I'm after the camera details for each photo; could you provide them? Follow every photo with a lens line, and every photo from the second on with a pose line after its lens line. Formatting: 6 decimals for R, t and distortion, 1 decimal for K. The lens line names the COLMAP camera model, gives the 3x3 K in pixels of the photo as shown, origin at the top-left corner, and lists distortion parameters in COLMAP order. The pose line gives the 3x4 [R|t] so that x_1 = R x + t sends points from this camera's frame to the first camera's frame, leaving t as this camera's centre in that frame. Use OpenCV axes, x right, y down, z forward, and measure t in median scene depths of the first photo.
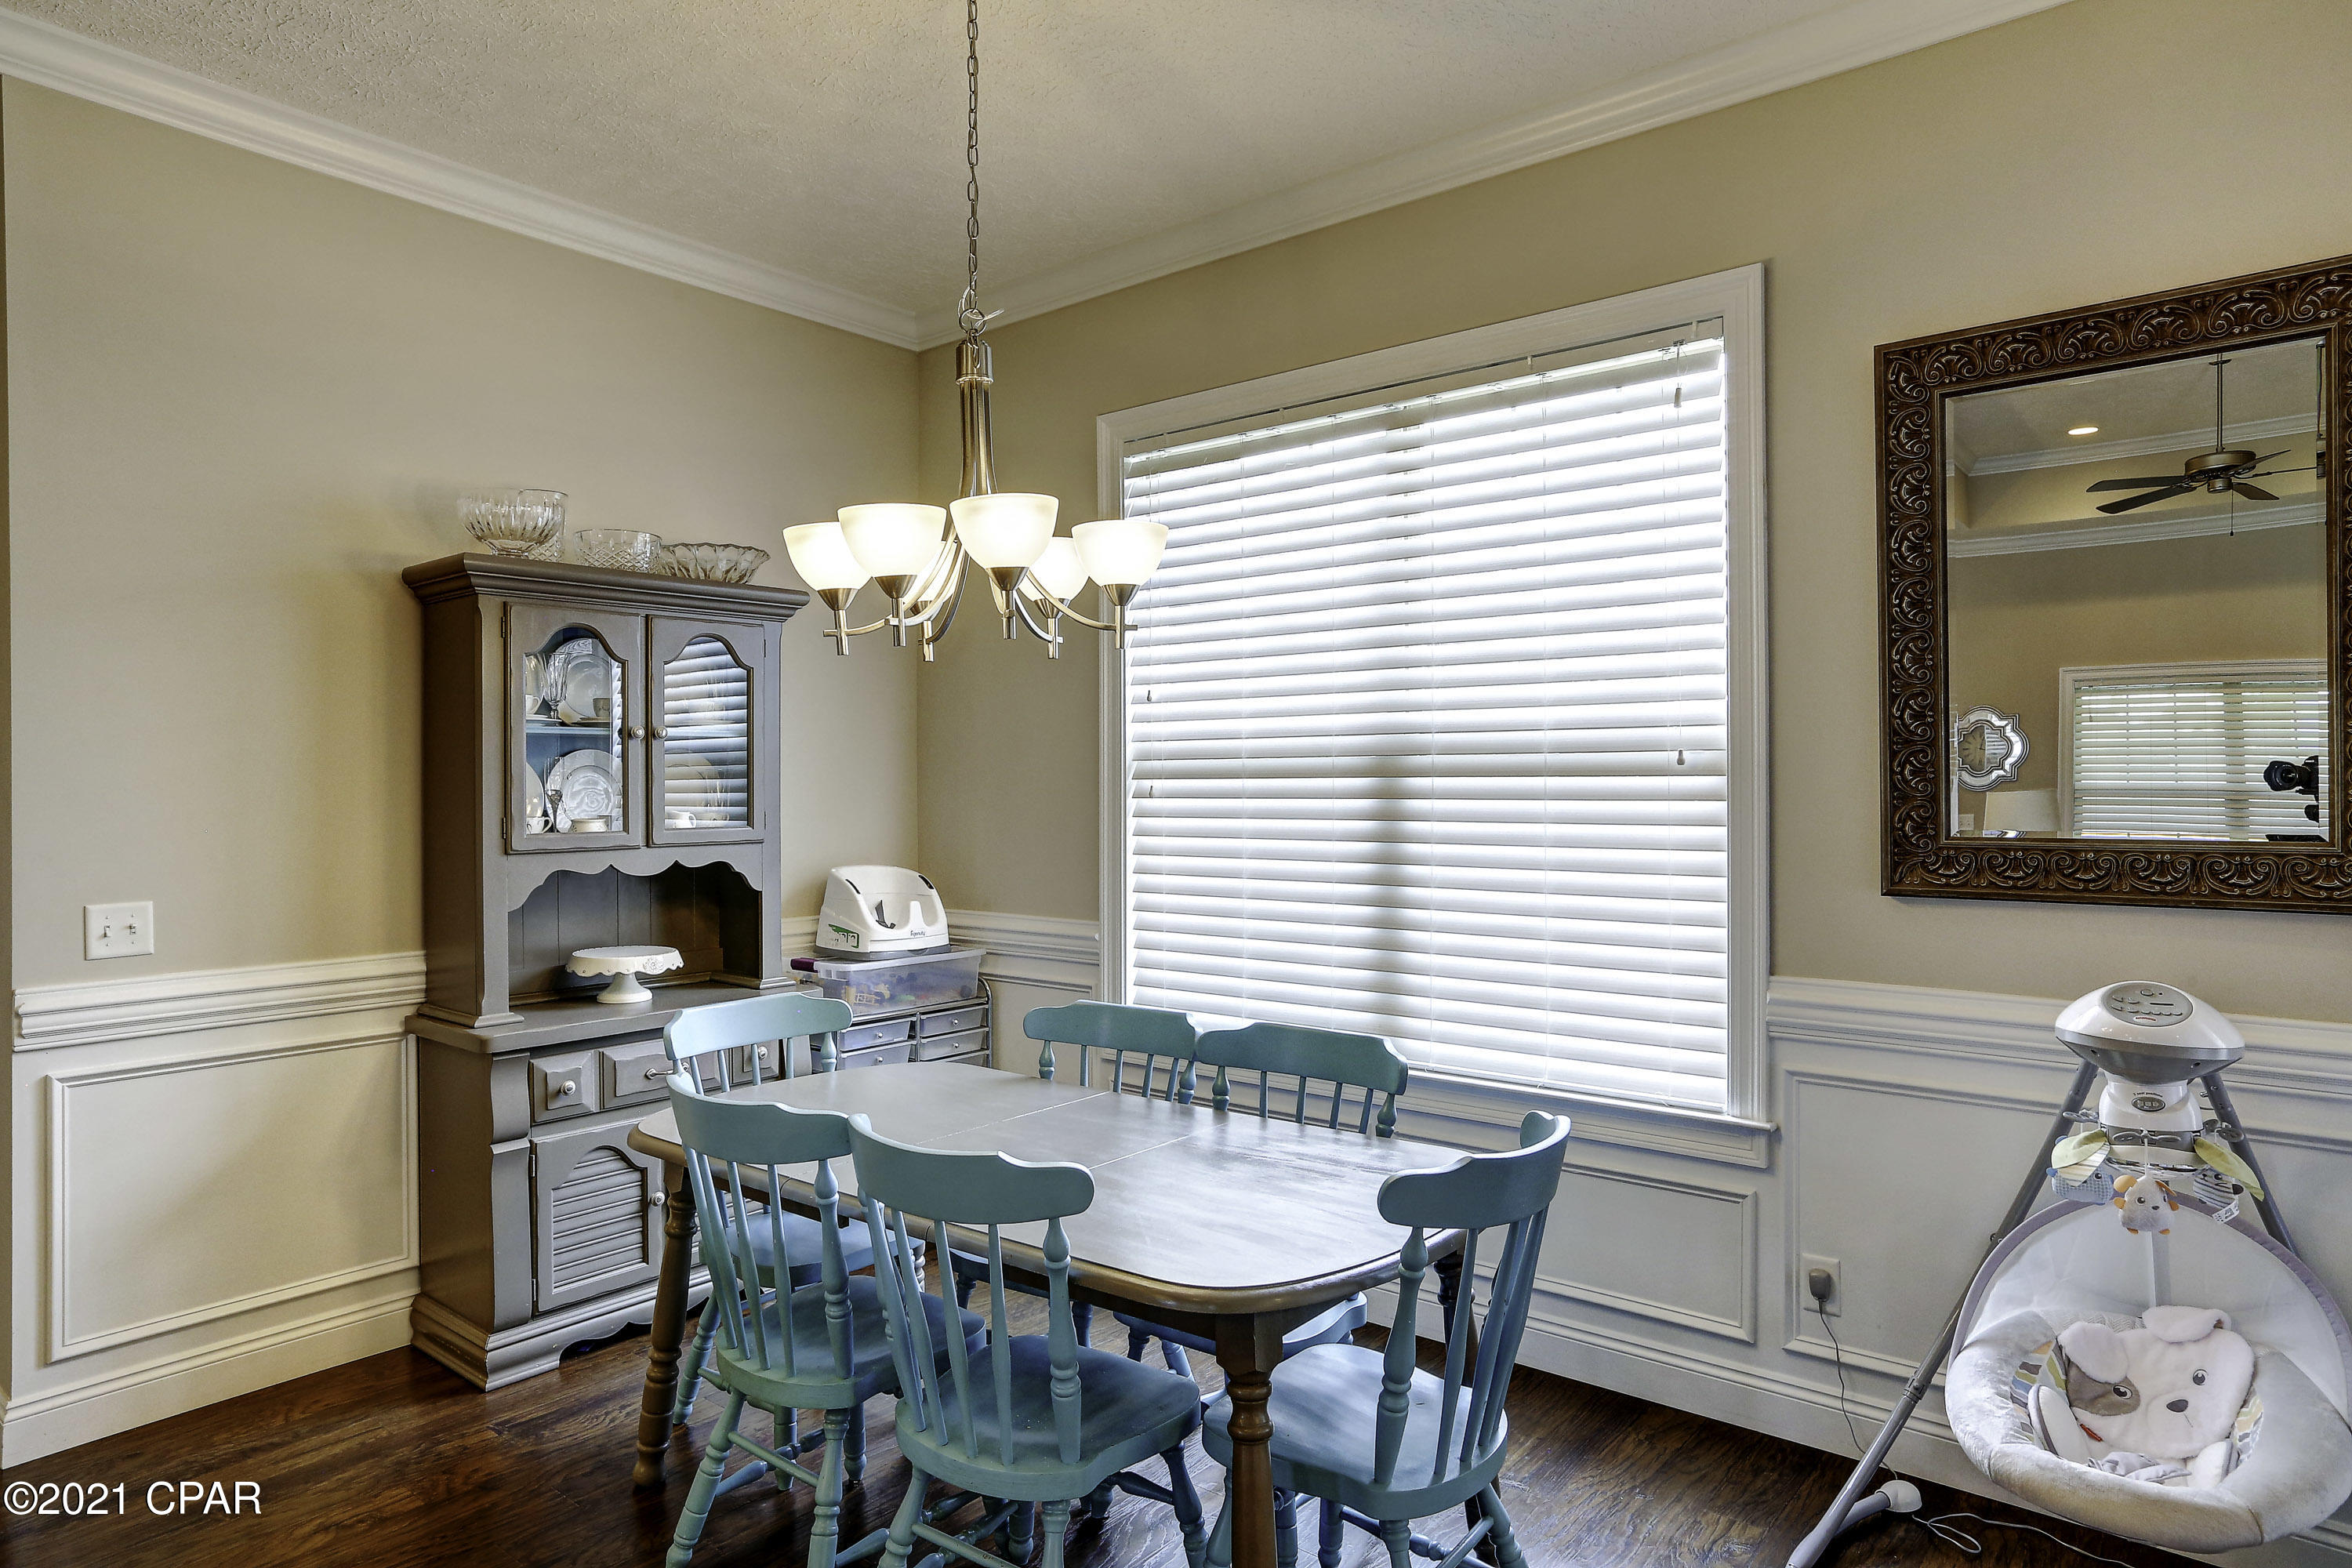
lens RADIAL K [[1391.6, 0, 1170.8], [0, 1391.6, 772.1], [0, 0, 1]] dist [-0.005436, 0.002268]
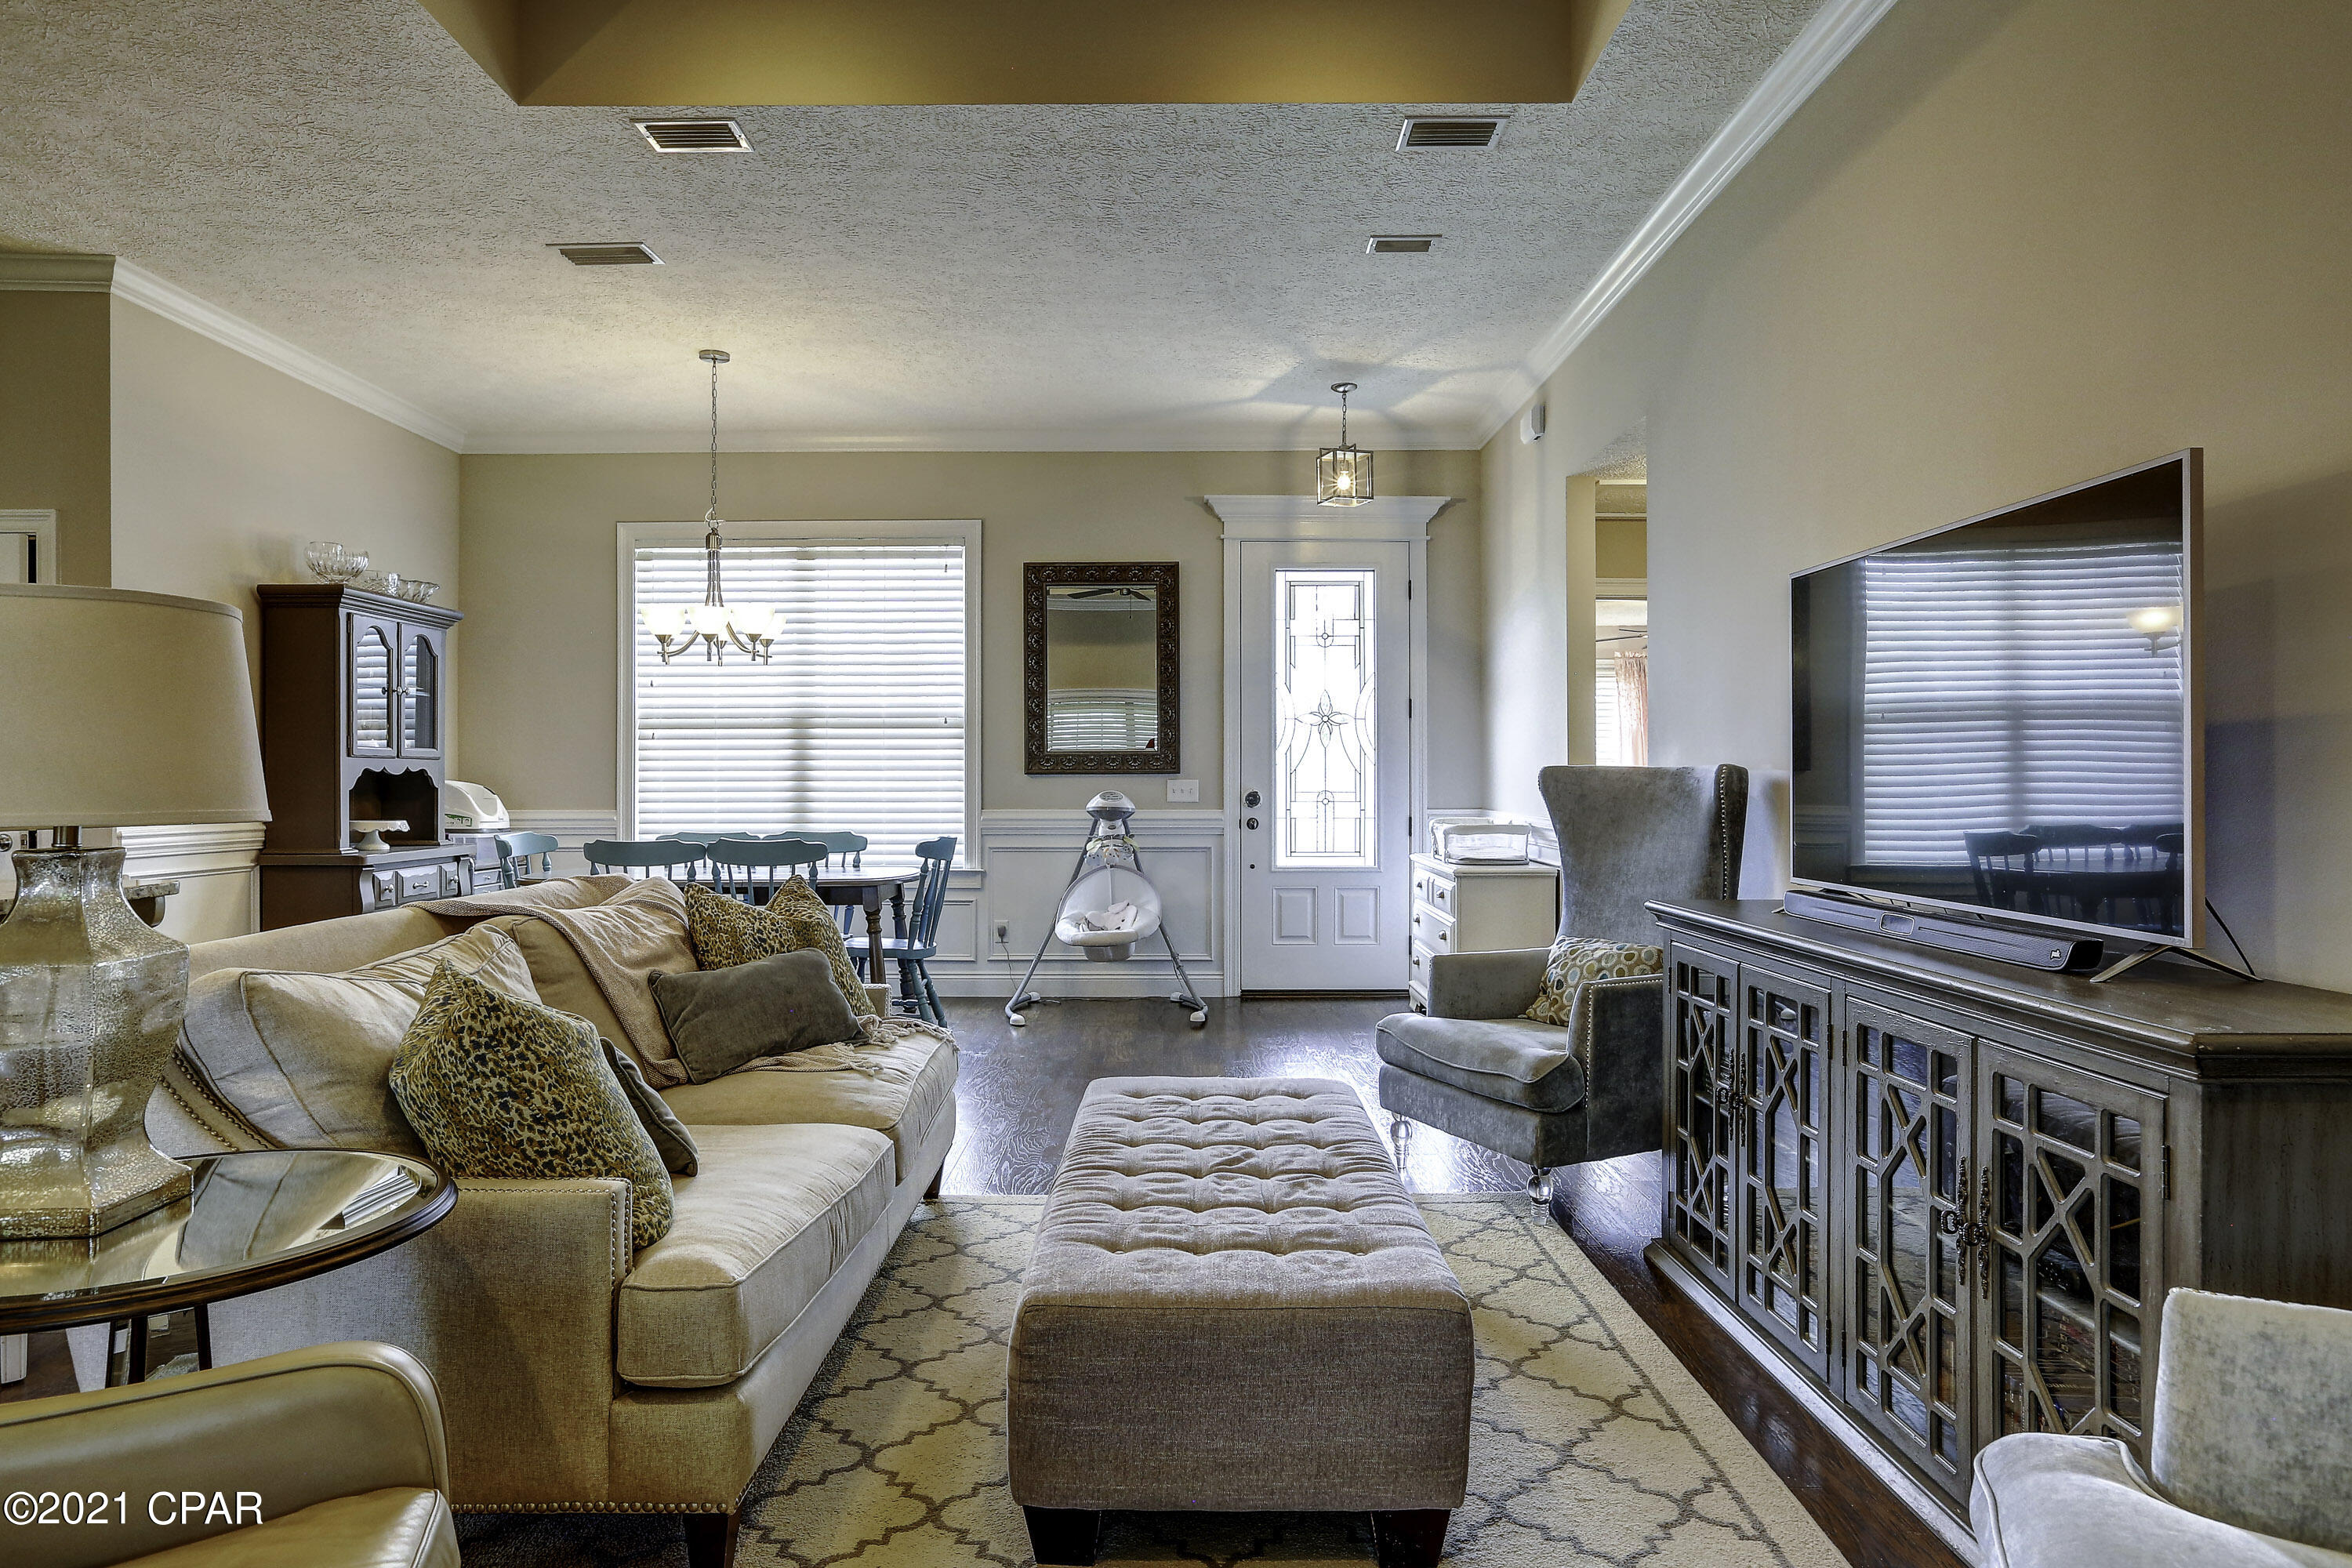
lens RADIAL K [[1391.6, 0, 1173.6], [0, 1391.6, 782.8], [0, 0, 1]] dist [-0.005436, 0.002268]
pose [[0.772180, 0.003022, 0.635396, -0.842442], [-0.004843, 0.999988, 0.001129, 0.091277], [-0.635385, -0.003949, 0.772186, -1.077914]]
